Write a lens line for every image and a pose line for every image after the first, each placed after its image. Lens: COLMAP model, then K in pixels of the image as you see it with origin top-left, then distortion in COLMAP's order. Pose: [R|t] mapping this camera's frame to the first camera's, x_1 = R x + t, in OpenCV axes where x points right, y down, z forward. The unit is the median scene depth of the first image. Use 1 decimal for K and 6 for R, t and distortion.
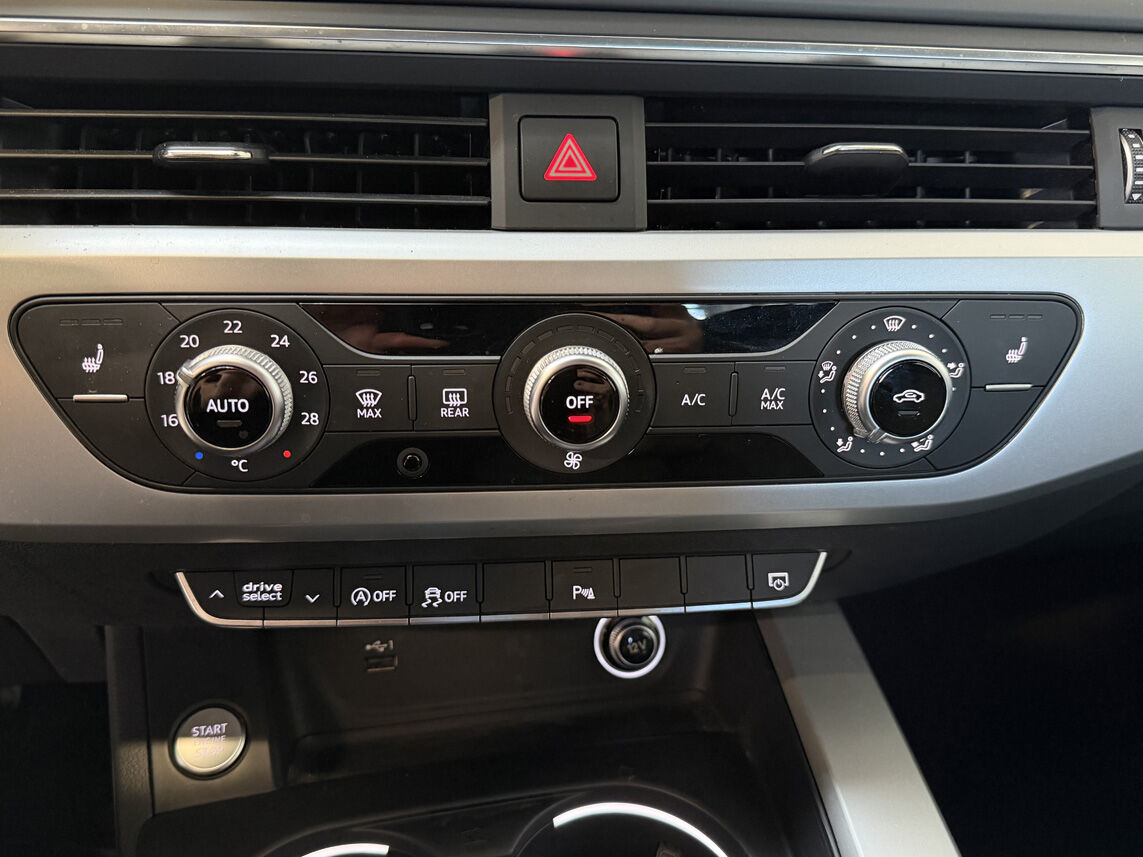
lens RADIAL K [[992.9, 0, 567.0], [0, 992.9, 440.4], [0, 0, 1]] dist [0.038864, -0.028987]
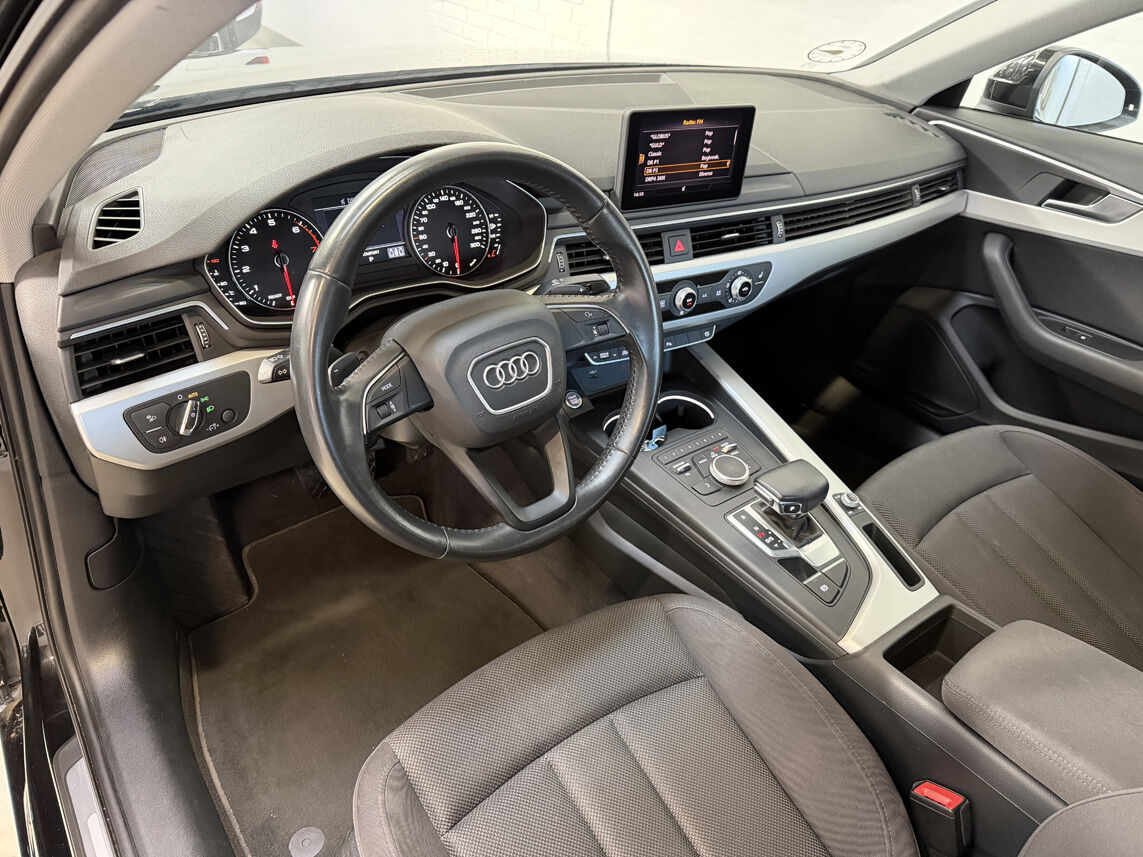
lens RADIAL K [[810.3, 0, 572.6], [0, 810.3, 450.0], [0, 0, 1]] dist [0.044418, -0.070240]
pose [[0.910576, -0.199279, 0.362132, -1.929024], [0.107924, 0.960340, 0.257097, -0.386058], [-0.399004, -0.195023, 0.895970, -2.253237]]
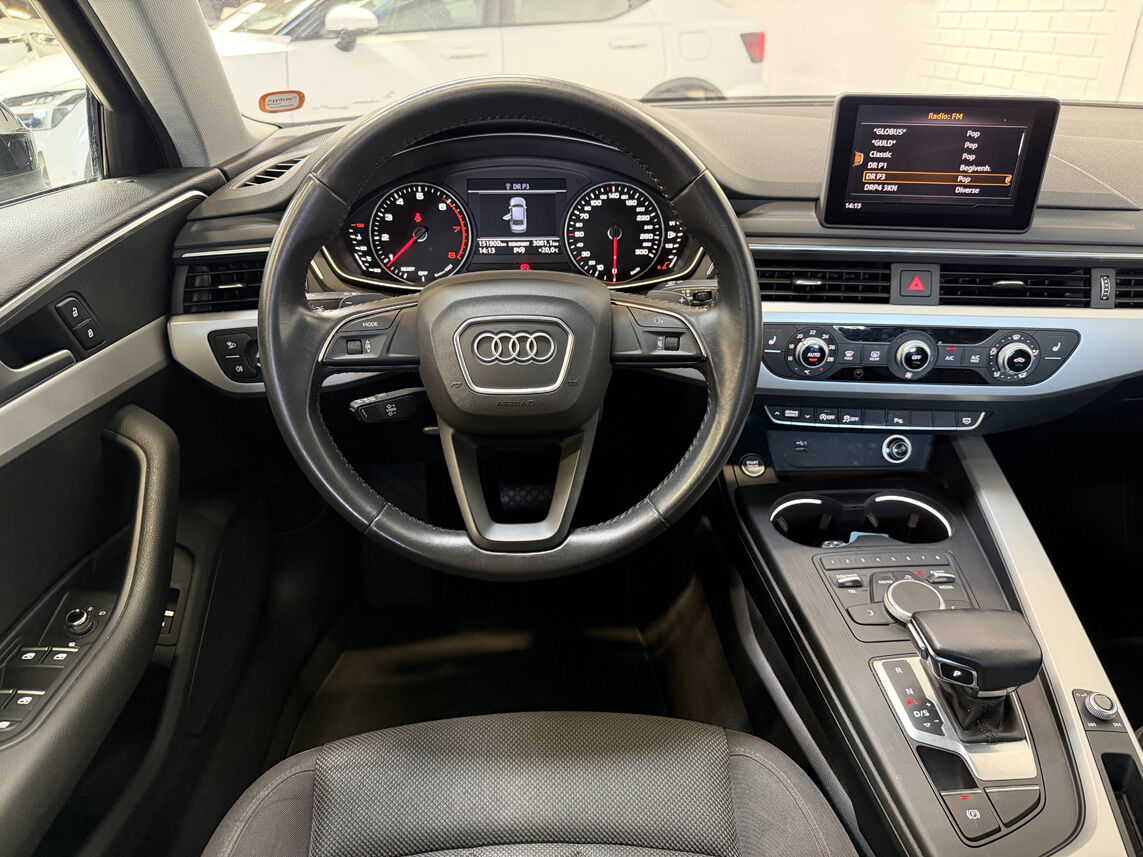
lens RADIAL K [[810.3, 0, 573.5], [0, 810.3, 443.1], [0, 0, 1]] dist [0.044418, -0.070240]
pose [[0.983395, 0.060829, -0.170979, -0.614111], [-0.046713, 0.995251, 0.085406, 0.065886], [0.175363, -0.076000, 0.981566, -1.883579]]
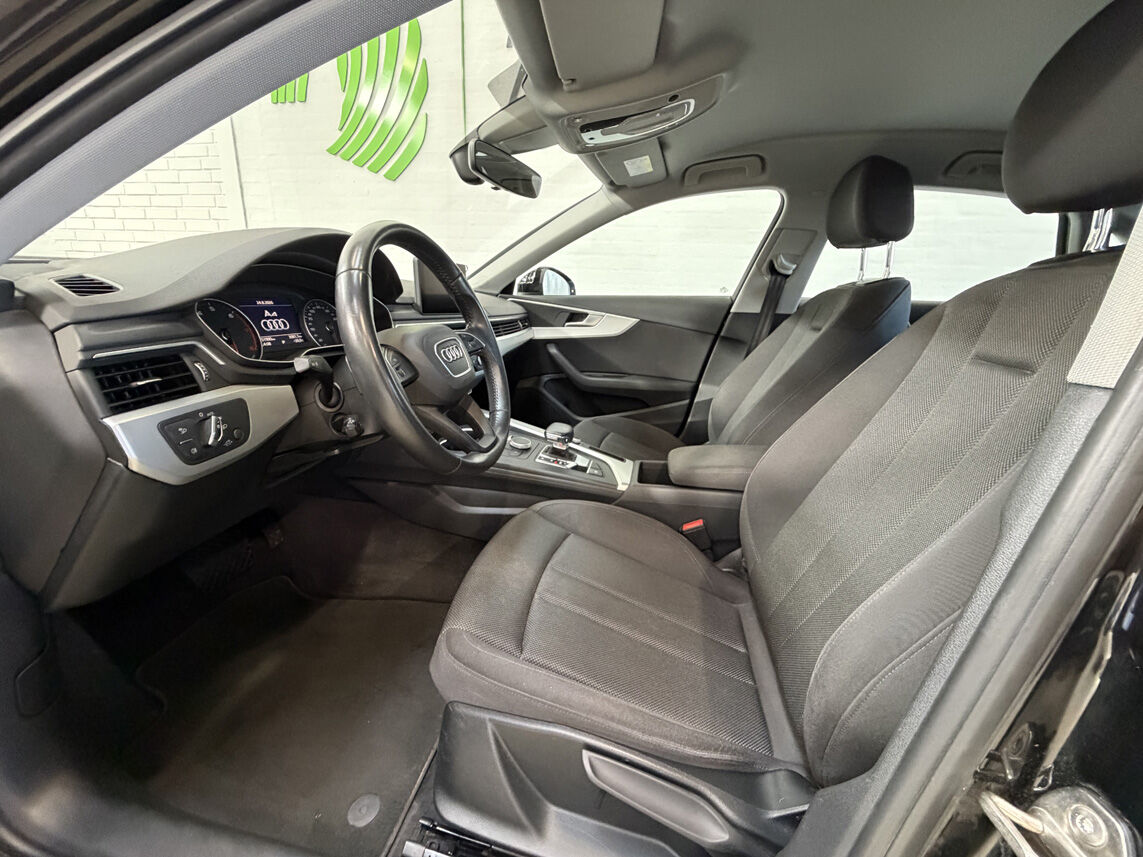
lens RADIAL K [[456.7, 0, 574.4], [0, 456.7, 437.7], [0, 0, 1]] dist [-0.004147, -0.000239]
pose [[0.393539, -0.277842, 0.876317, -3.054936], [0.323749, 0.934055, 0.150758, 0.256533], [-0.860415, 0.224377, 0.457538, -1.374711]]
